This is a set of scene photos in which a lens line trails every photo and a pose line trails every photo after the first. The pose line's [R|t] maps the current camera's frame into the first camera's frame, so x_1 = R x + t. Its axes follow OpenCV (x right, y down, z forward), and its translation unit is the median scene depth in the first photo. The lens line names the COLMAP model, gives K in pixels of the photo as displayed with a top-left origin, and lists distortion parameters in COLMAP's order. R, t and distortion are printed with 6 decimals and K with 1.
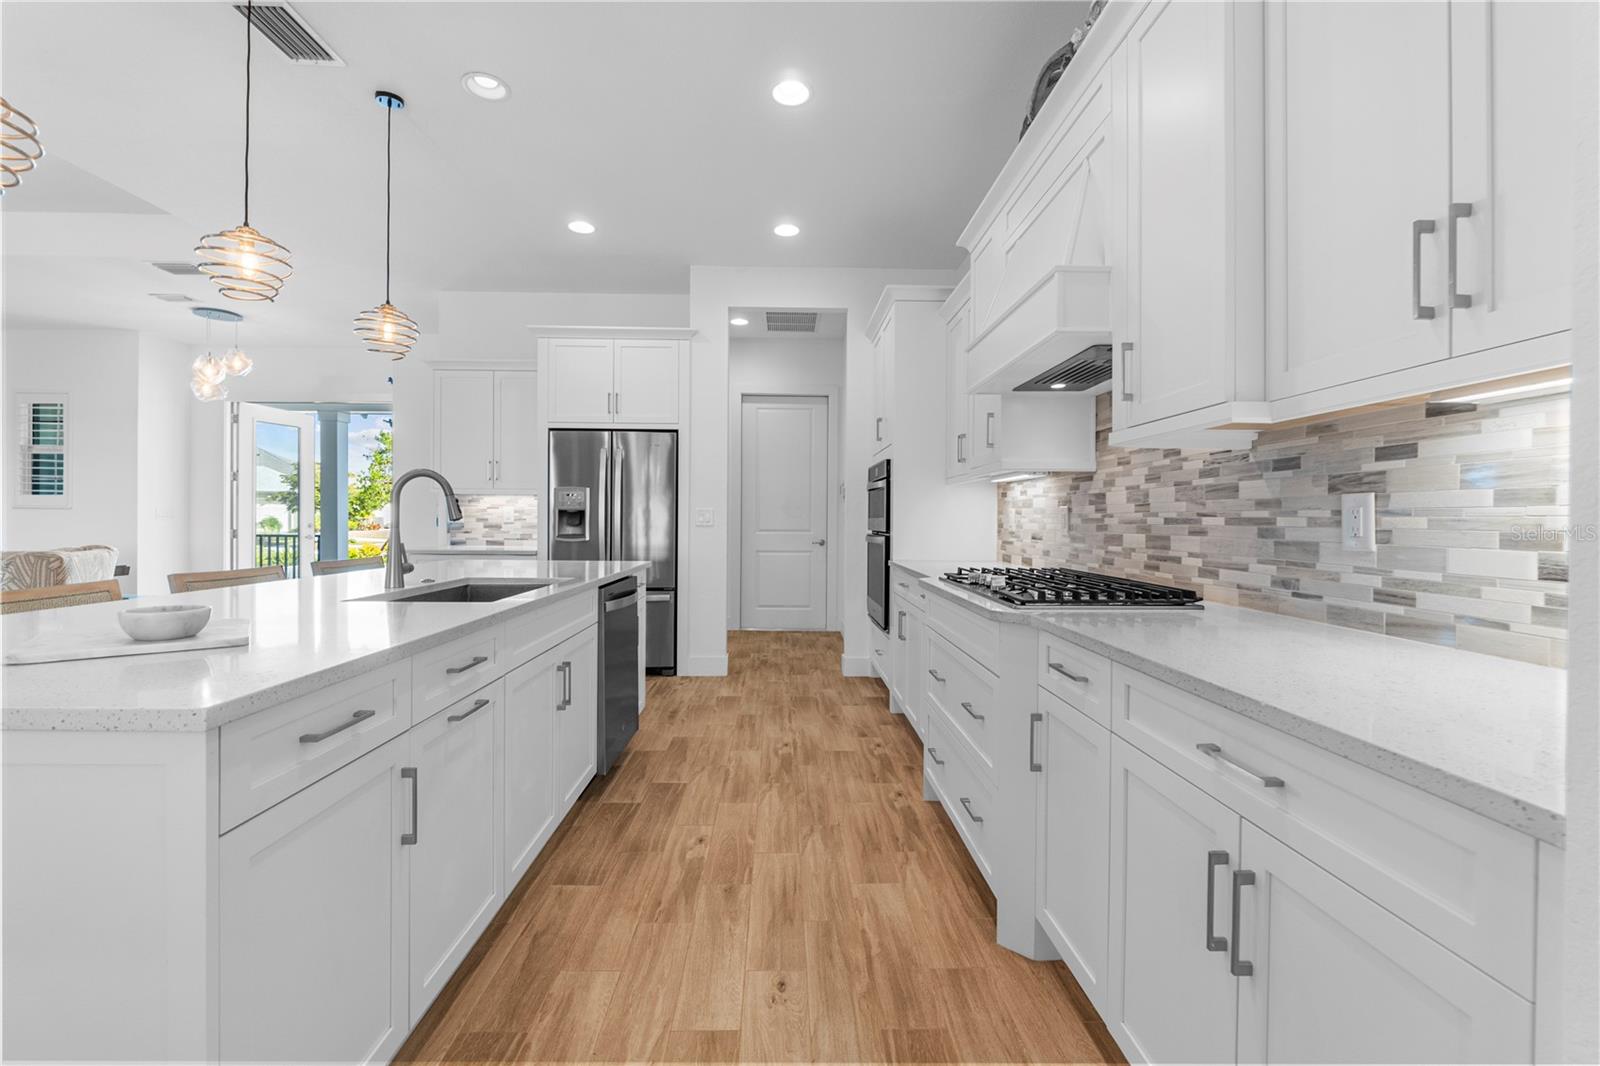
lens RADIAL K [[664.0, 0, 798.2], [0, 664.0, 522.4], [0, 0, 1]] dist [-0.009286, -0.000597]
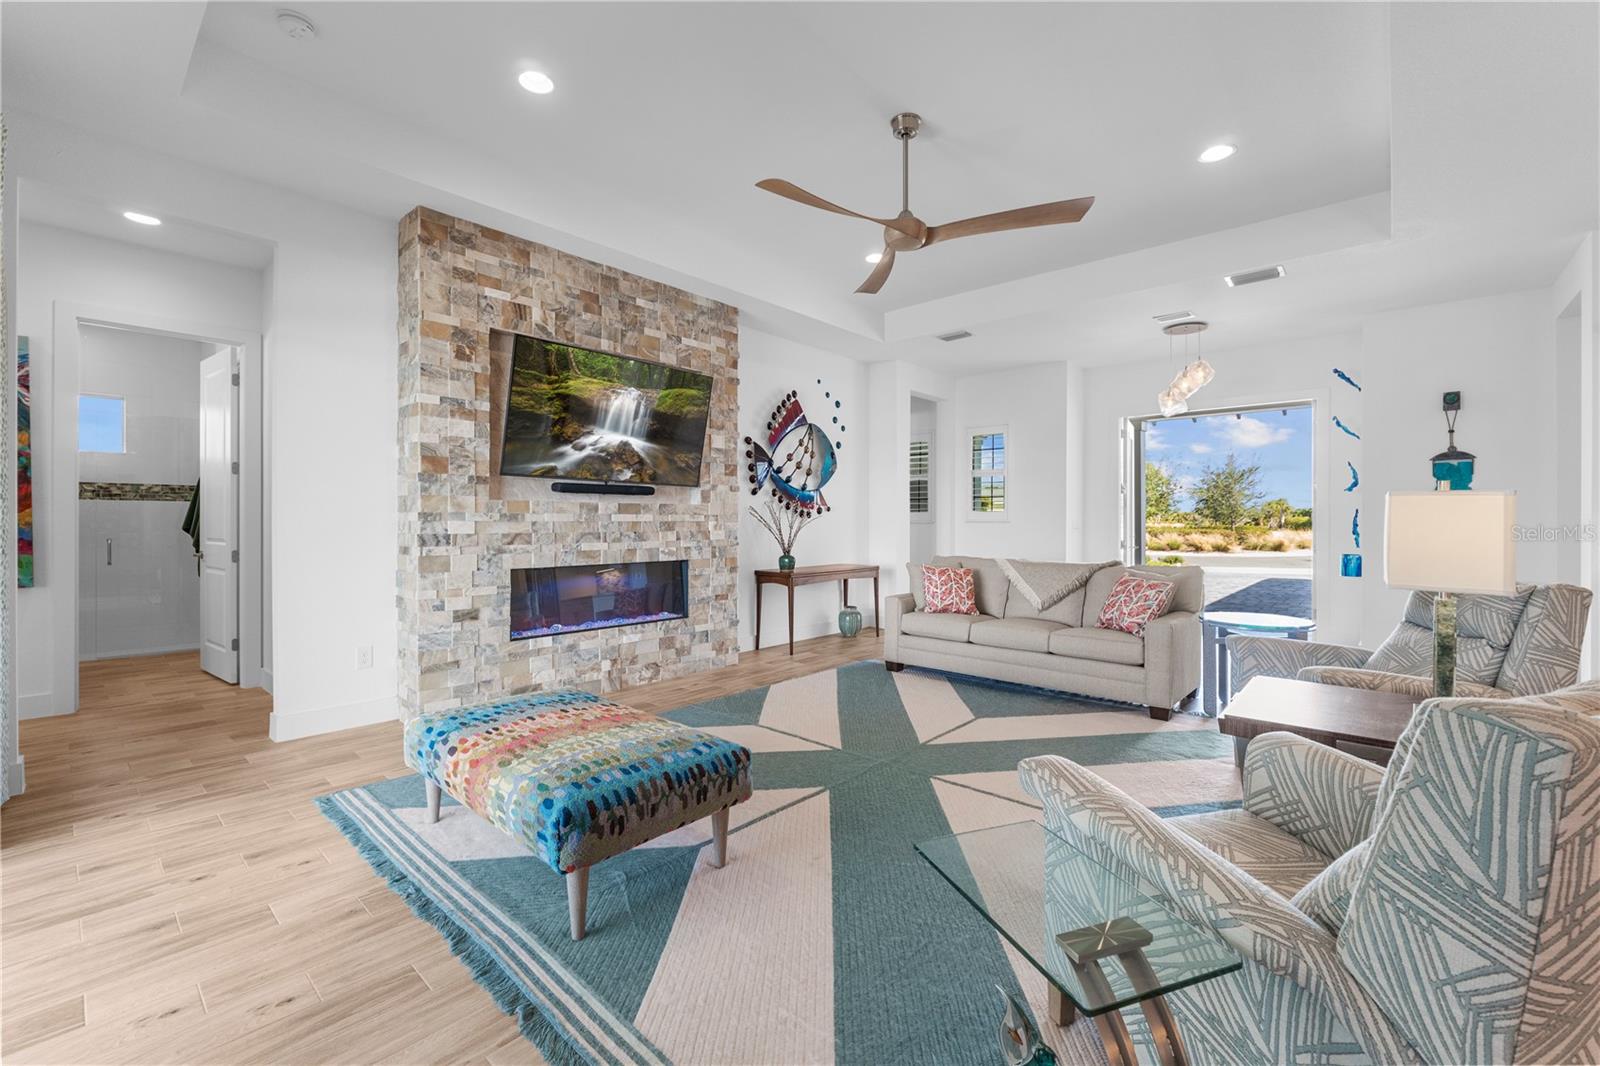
lens RADIAL K [[668.8, 0, 794.0], [0, 668.8, 523.9], [0, 0, 1]] dist [-0.010389, 0.000024]
pose [[0.726885, -0.004790, -0.686743, -1.739384], [0.001534, 0.999985, -0.005350, -0.039416], [0.686758, 0.002836, 0.726881, -0.404238]]
